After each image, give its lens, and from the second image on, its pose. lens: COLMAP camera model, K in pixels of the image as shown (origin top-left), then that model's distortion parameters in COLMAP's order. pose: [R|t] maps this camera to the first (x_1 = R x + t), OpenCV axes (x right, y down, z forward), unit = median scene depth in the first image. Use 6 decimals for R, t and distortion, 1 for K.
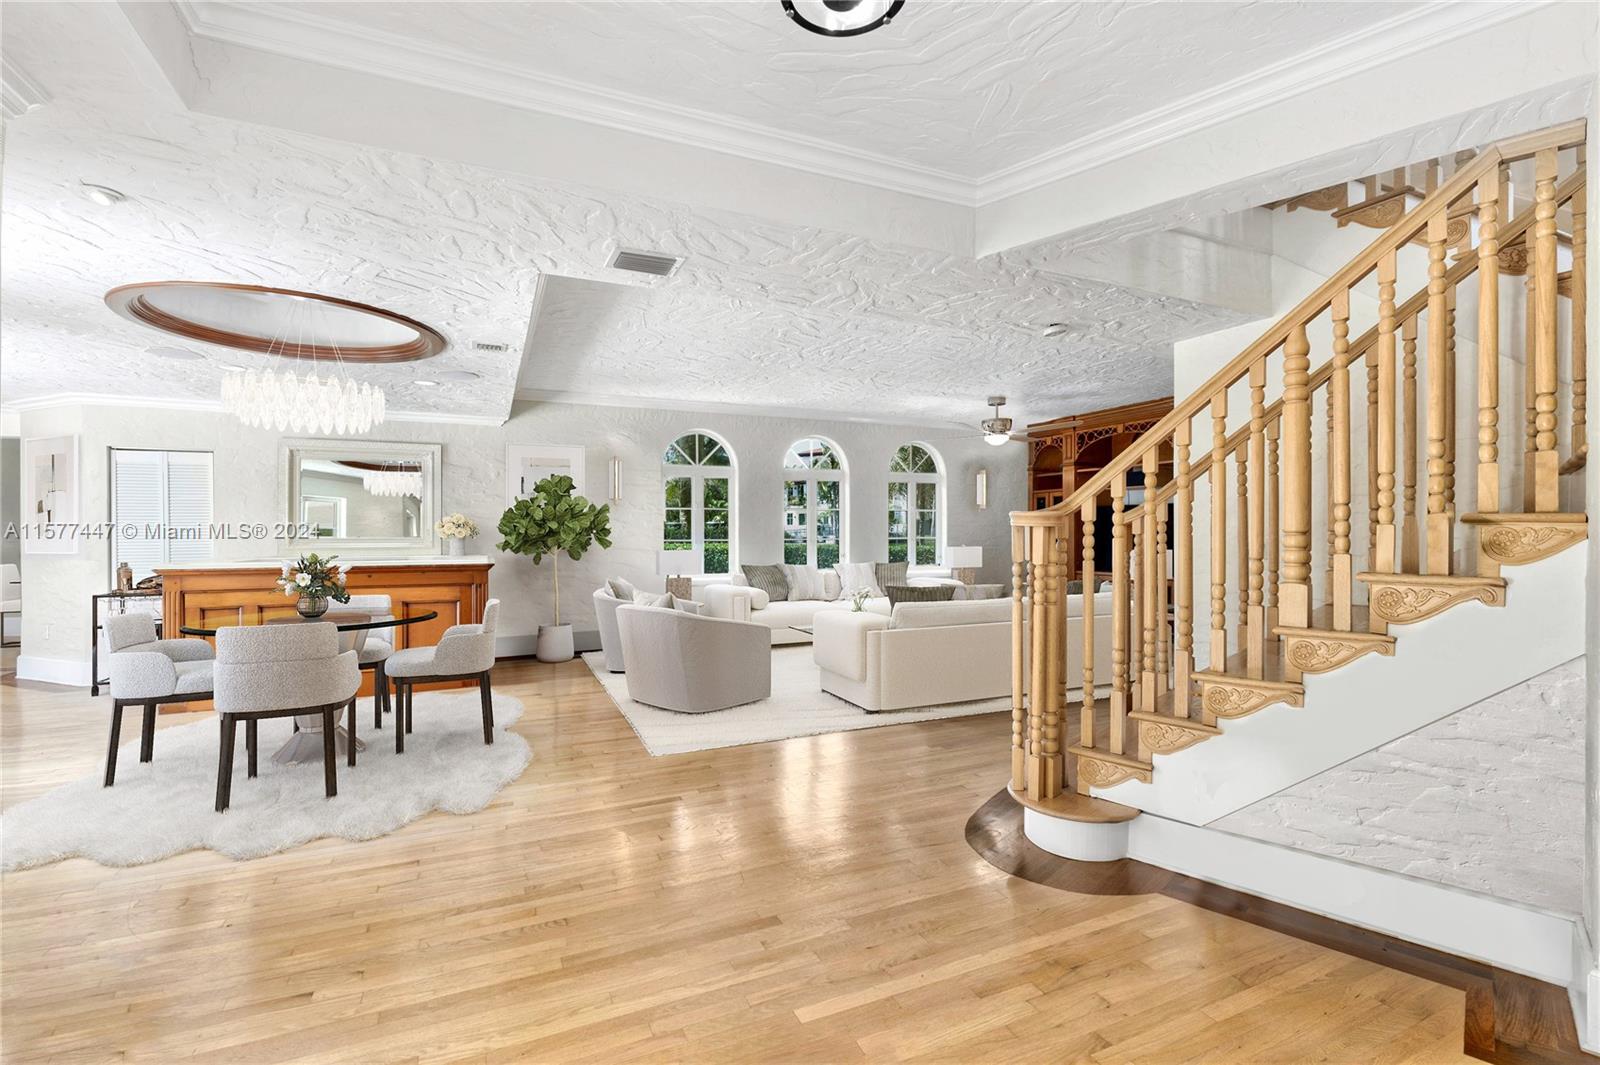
lens RADIAL K [[703.9, 0, 807.6], [0, 703.9, 532.9], [0, 0, 1]] dist [0.000356, 0.000101]
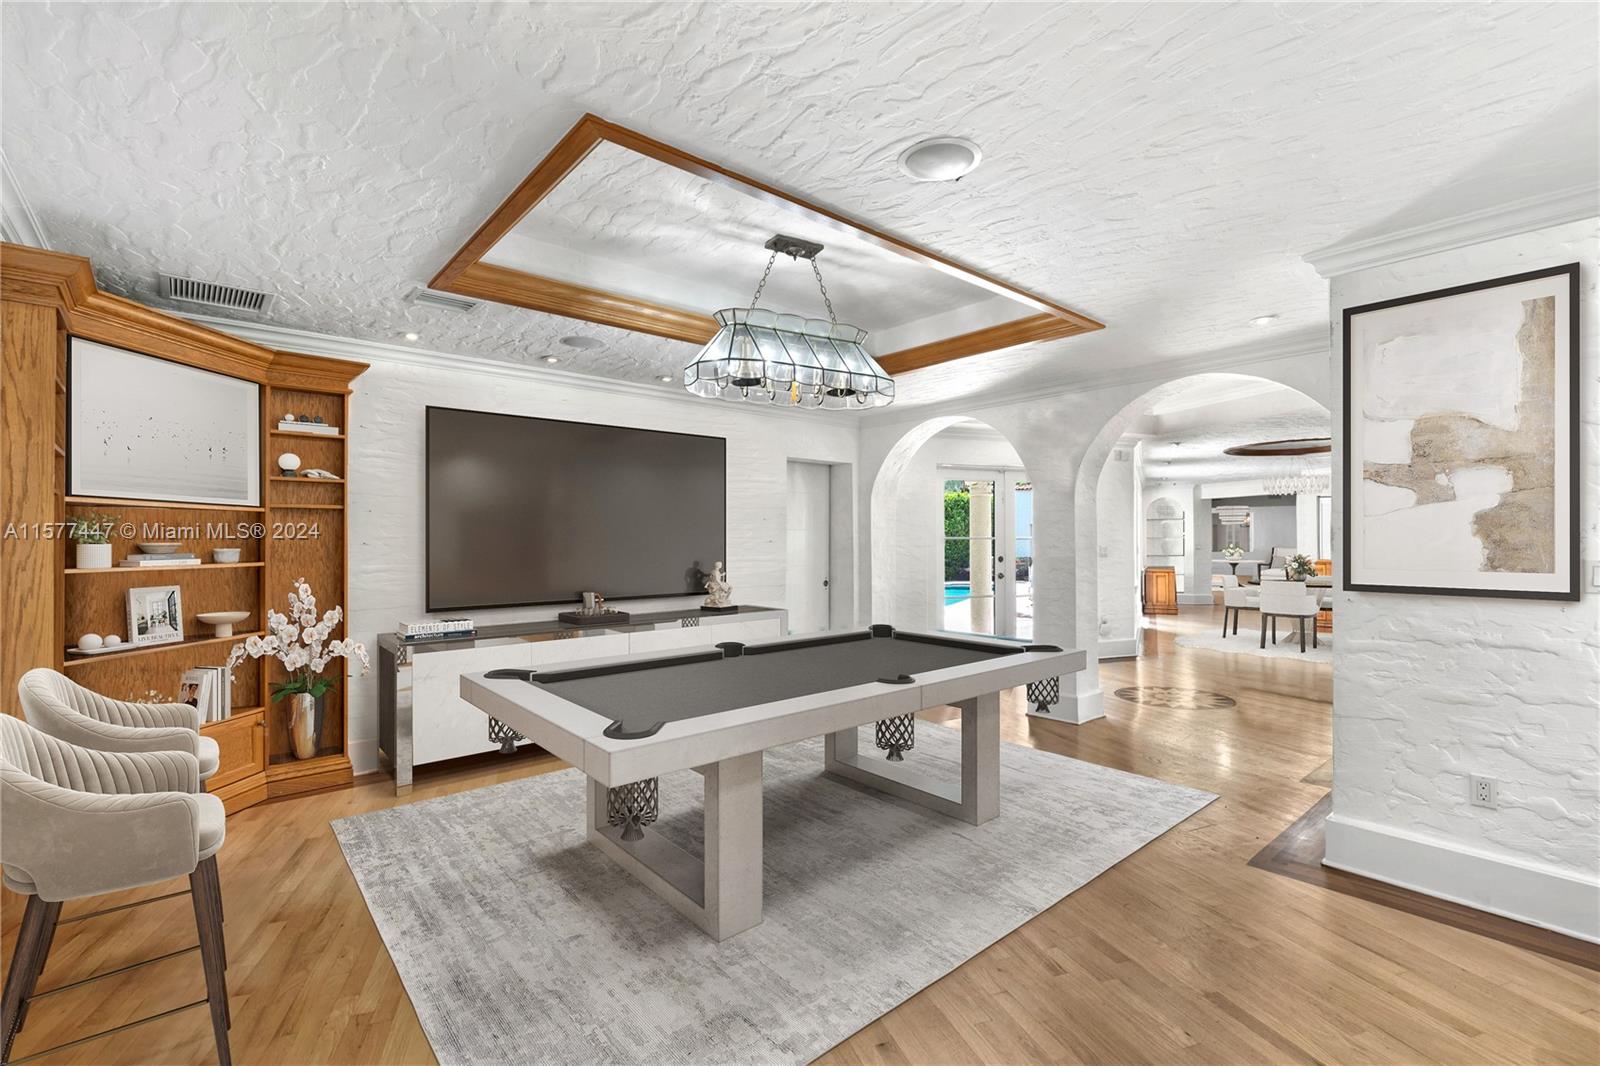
lens RADIAL K [[703.9, 0, 803.9], [0, 703.9, 533.5], [0, 0, 1]] dist [0.000356, 0.000101]
pose [[0.301859, -0.004415, -0.953342, 1.006394], [0.000223, 0.999990, -0.004561, -0.027321], [0.953352, 0.001164, 0.301857, -1.239590]]
